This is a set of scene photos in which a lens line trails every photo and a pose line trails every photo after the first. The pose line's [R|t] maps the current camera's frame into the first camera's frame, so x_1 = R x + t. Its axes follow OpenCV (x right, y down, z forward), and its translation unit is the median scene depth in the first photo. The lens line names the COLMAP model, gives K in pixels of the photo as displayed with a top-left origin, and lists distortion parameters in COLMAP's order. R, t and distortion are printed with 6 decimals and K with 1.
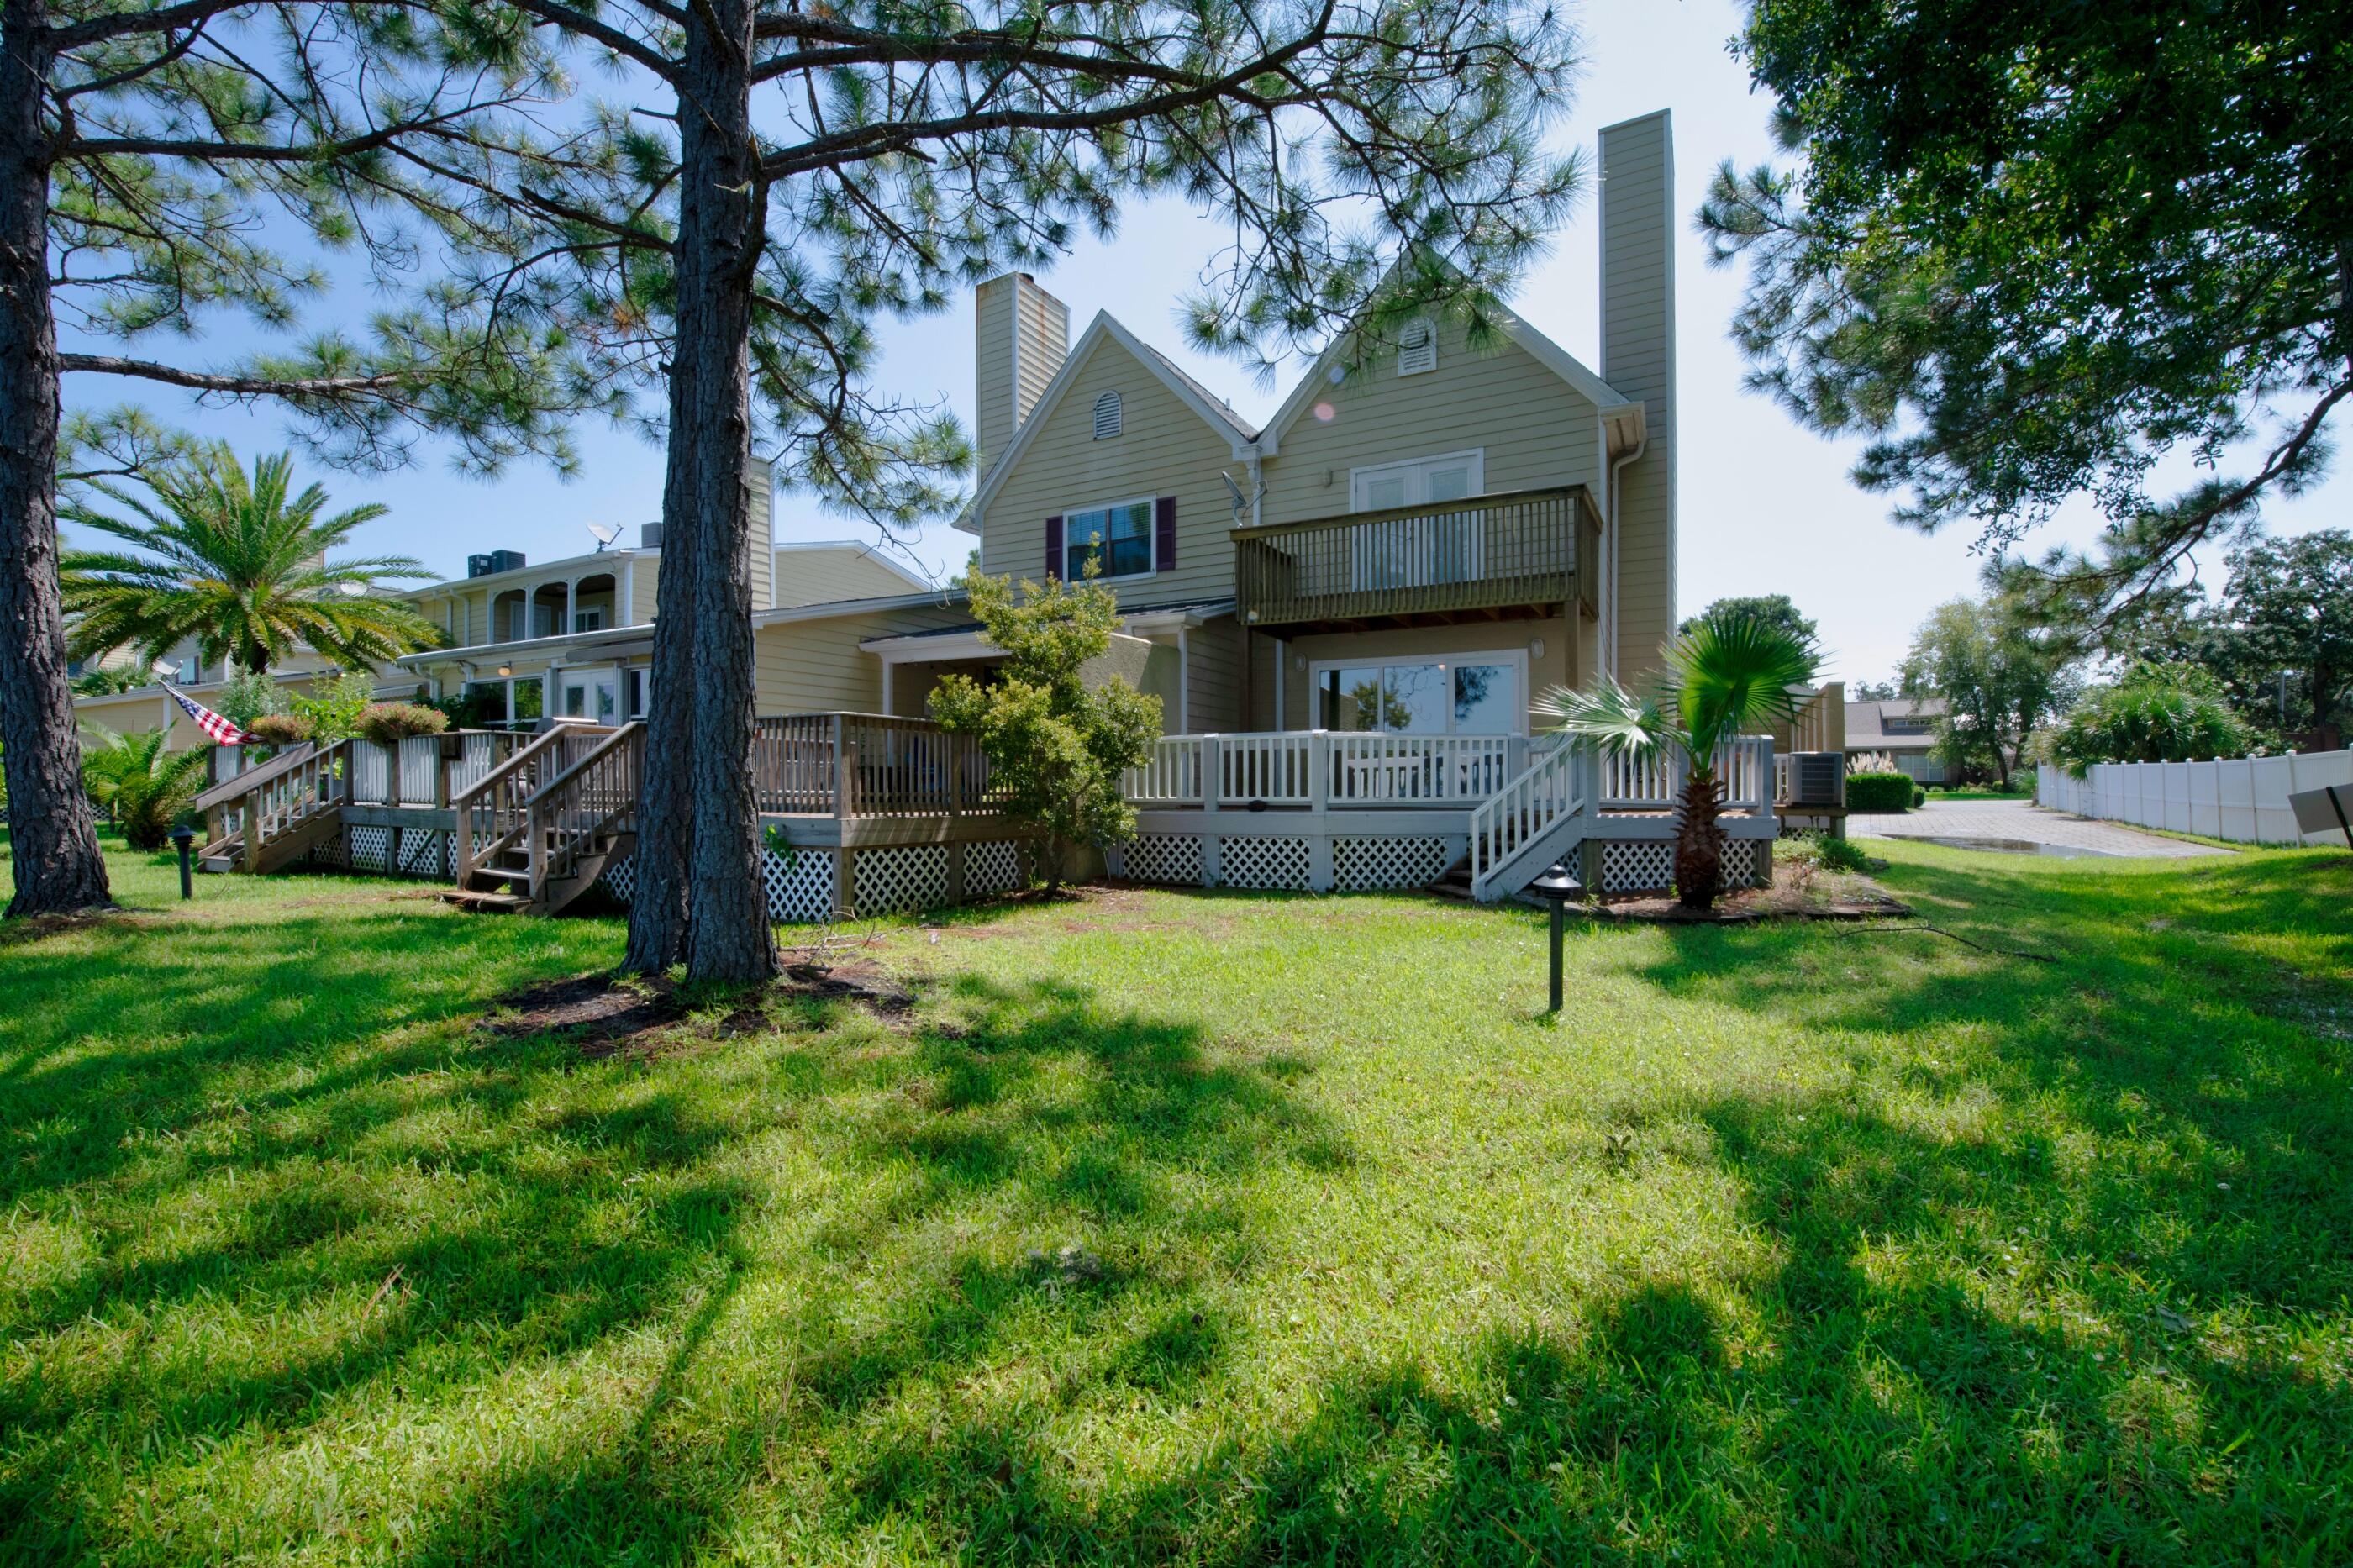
lens RADIAL K [[968.4, 0, 1155.3], [0, 968.4, 771.2], [0, 0, 1]] dist [-0.023540, 0.000098]
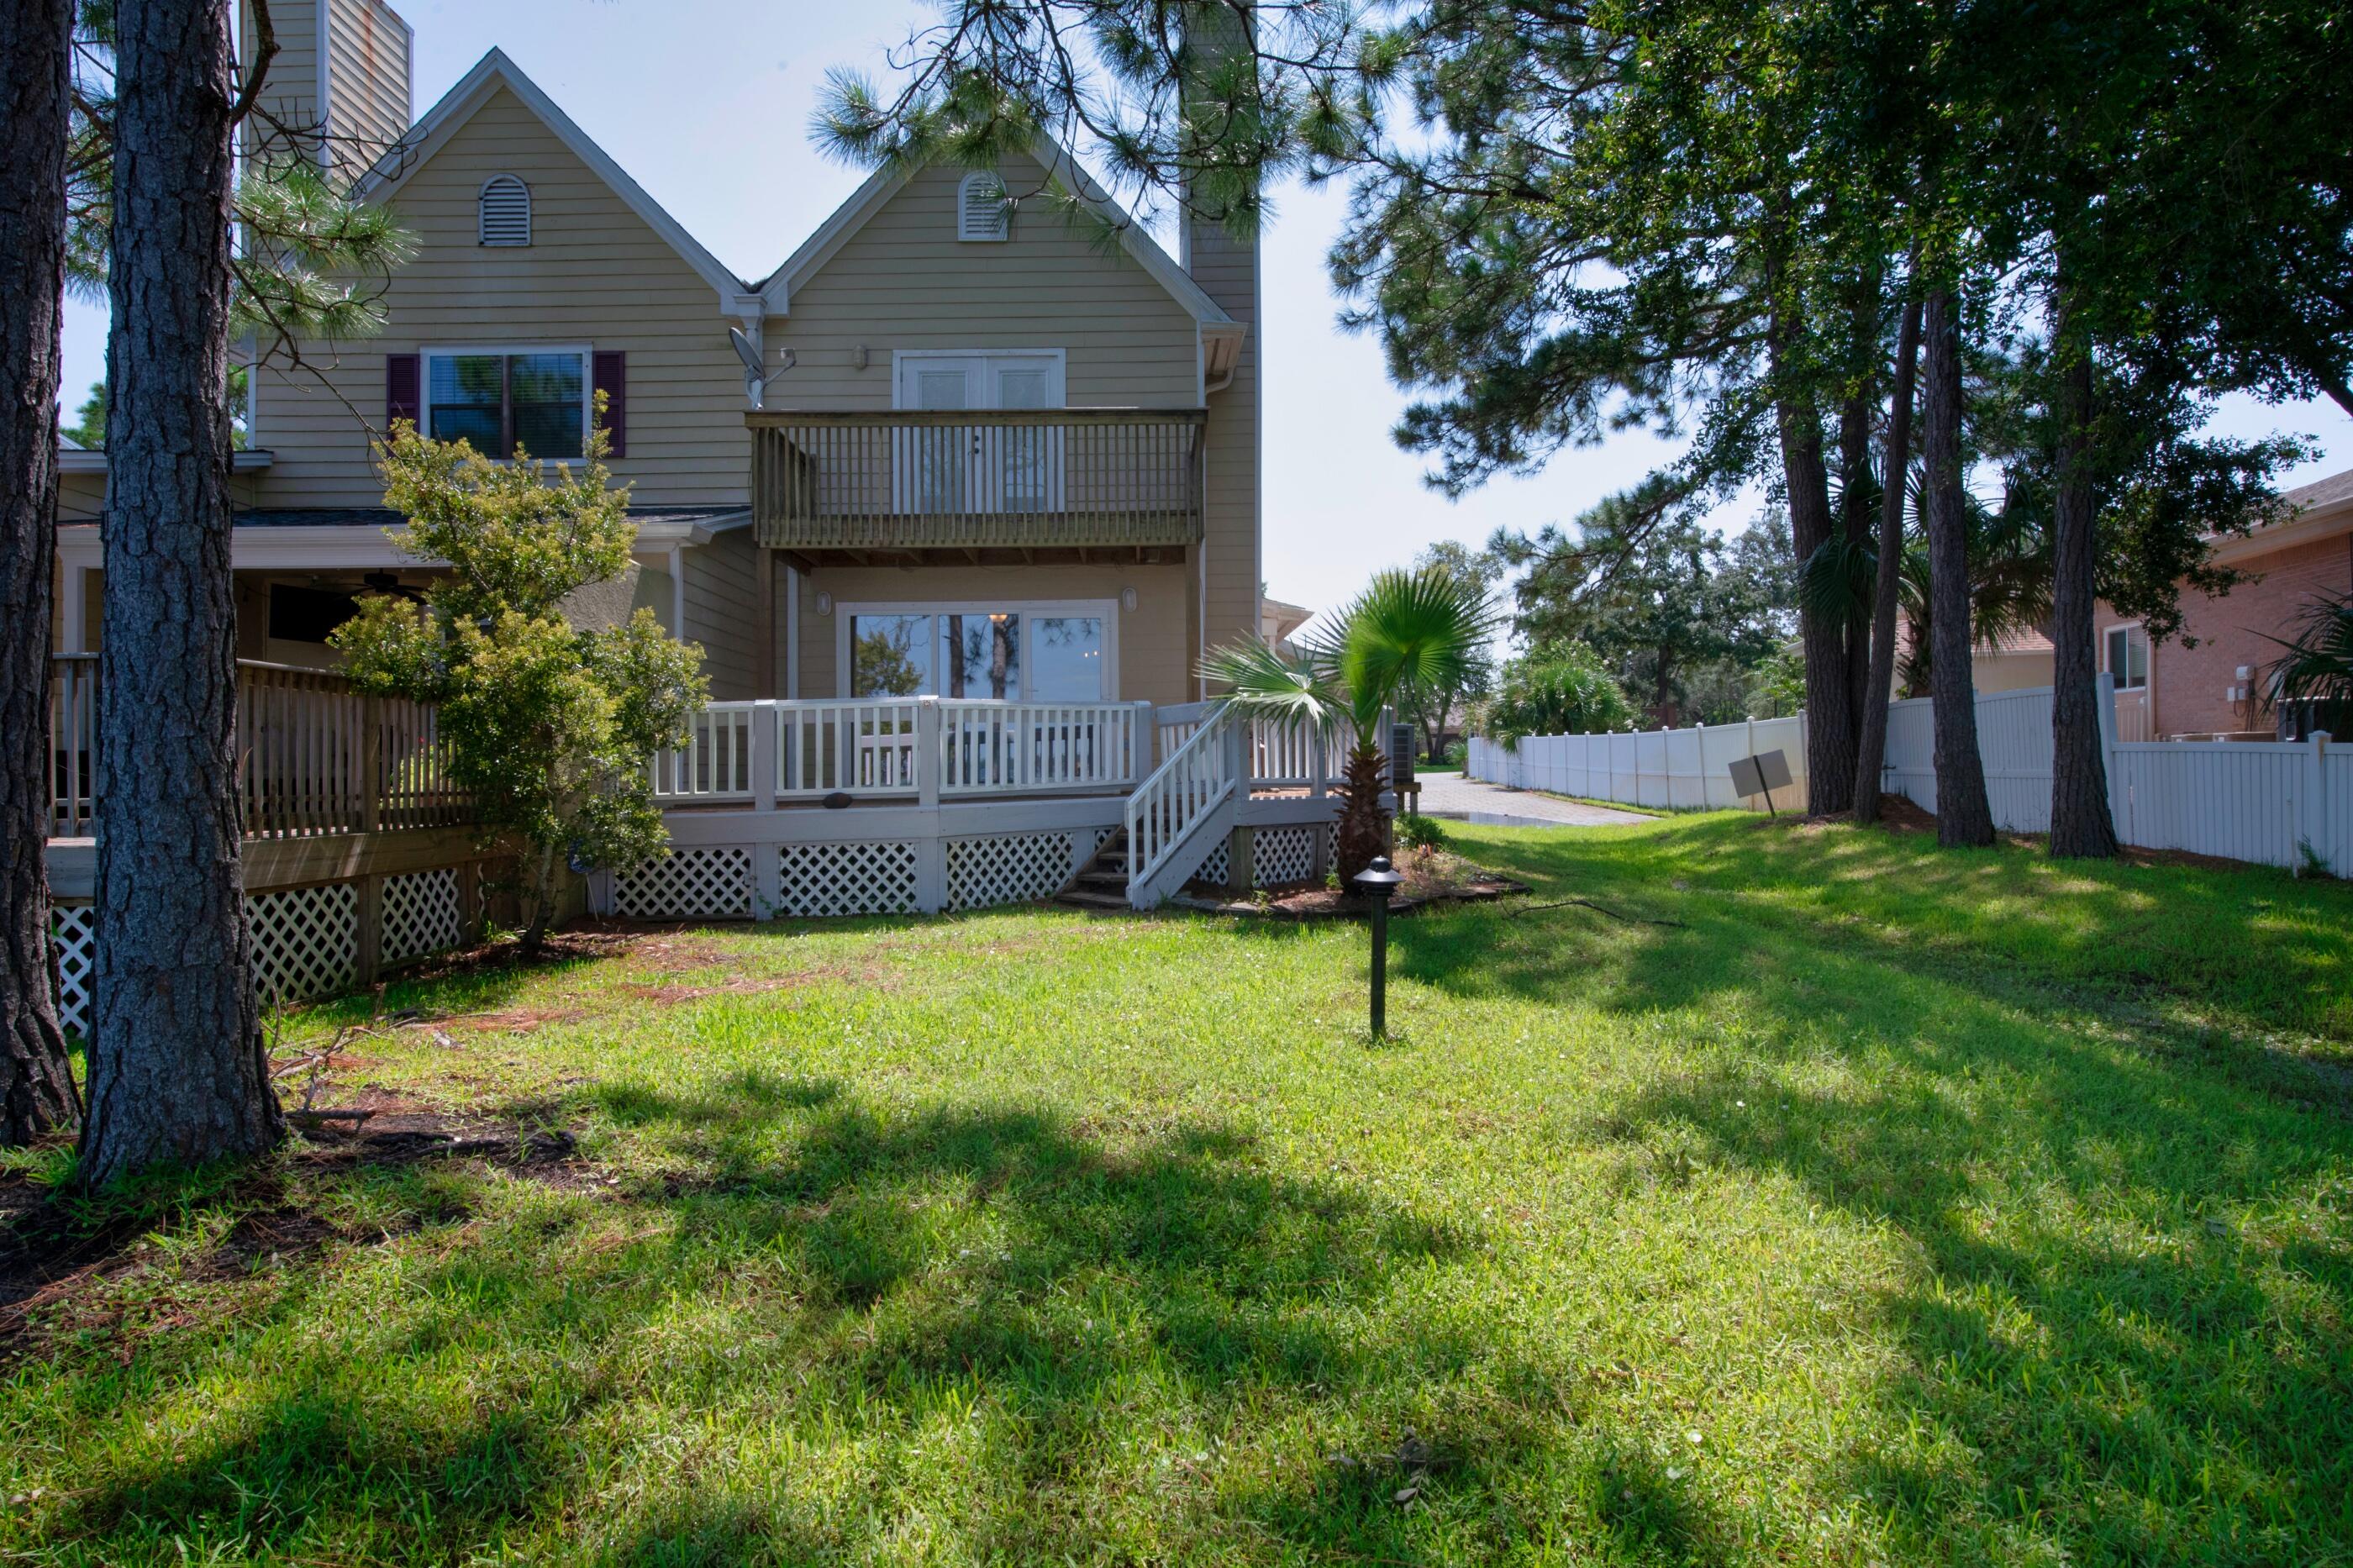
lens RADIAL K [[1262.3, 0, 1175.6], [0, 1262.3, 721.2], [0, 0, 1]] dist [-0.021977, -0.000461]
pose [[0.854767, 0.000144, 0.519012, -0.163101], [0.012422, 0.999708, -0.020735, -0.000090], [-0.518864, 0.024170, 0.854515, 0.072945]]
